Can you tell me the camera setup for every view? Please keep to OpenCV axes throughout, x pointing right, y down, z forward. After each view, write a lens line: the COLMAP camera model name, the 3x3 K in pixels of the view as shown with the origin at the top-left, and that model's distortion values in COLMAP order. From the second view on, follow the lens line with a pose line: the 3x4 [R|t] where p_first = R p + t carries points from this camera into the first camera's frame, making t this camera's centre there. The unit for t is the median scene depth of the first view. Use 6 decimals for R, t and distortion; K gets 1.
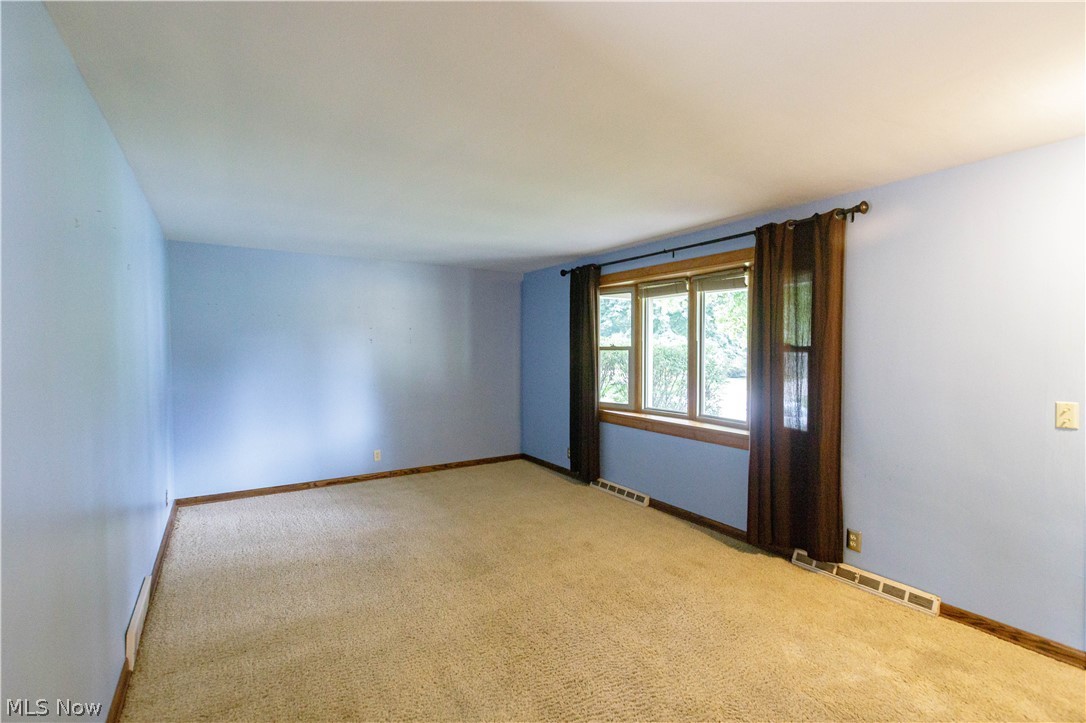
lens RADIAL K [[505.7, 0, 543.0], [0, 505.7, 361.5], [0, 0, 1]] dist [0.006118, -0.000031]
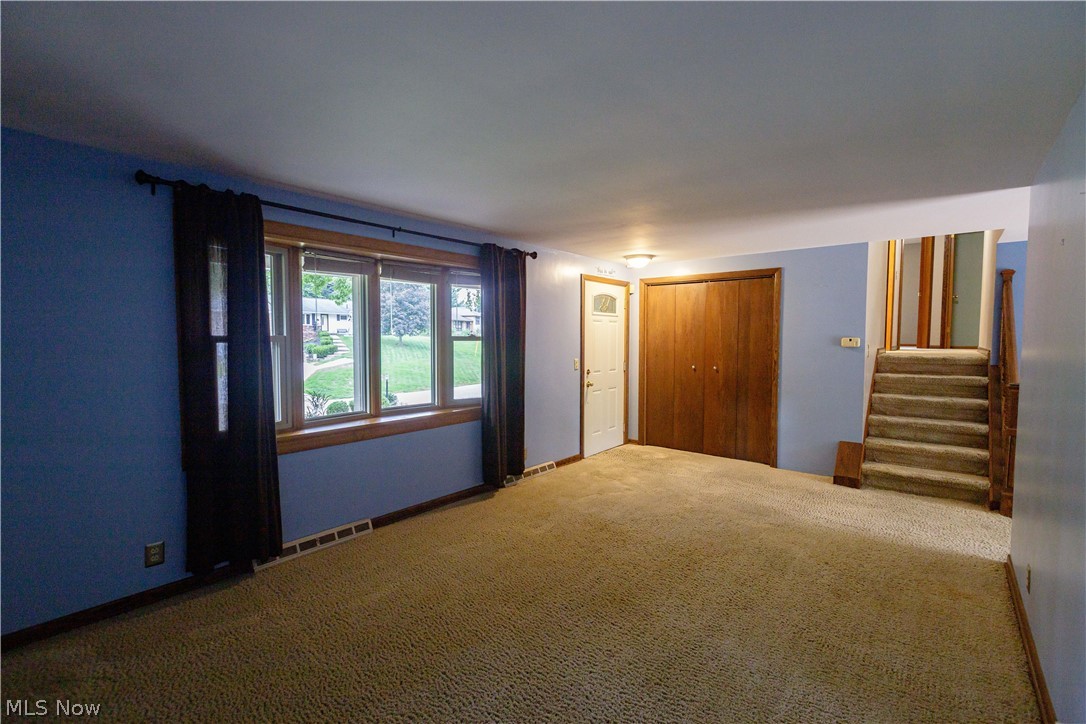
lens RADIAL K [[505.7, 0, 543.0], [0, 505.7, 362.0], [0, 0, 1]] dist [0.006118, -0.000031]
pose [[-0.322859, -0.056328, 0.944769, -0.695772], [0.018126, 0.997676, 0.065677, -0.039806], [-0.946274, 0.038329, -0.321088, 1.062088]]
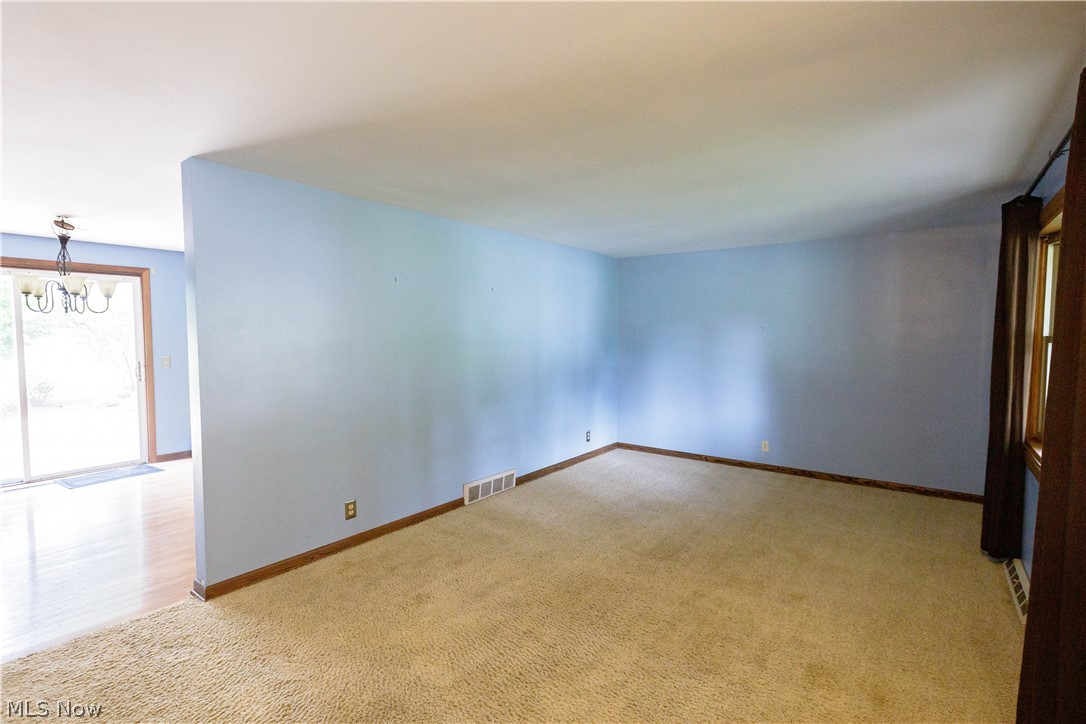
lens RADIAL K [[505.7, 0, 543.0], [0, 505.7, 362.0], [0, 0, 1]] dist [0.006118, -0.000031]
pose [[0.348155, 0.052694, -0.935955, 0.565629], [-0.027914, 0.998559, 0.045835, -0.016187], [0.937021, 0.010169, 0.349124, 0.317889]]
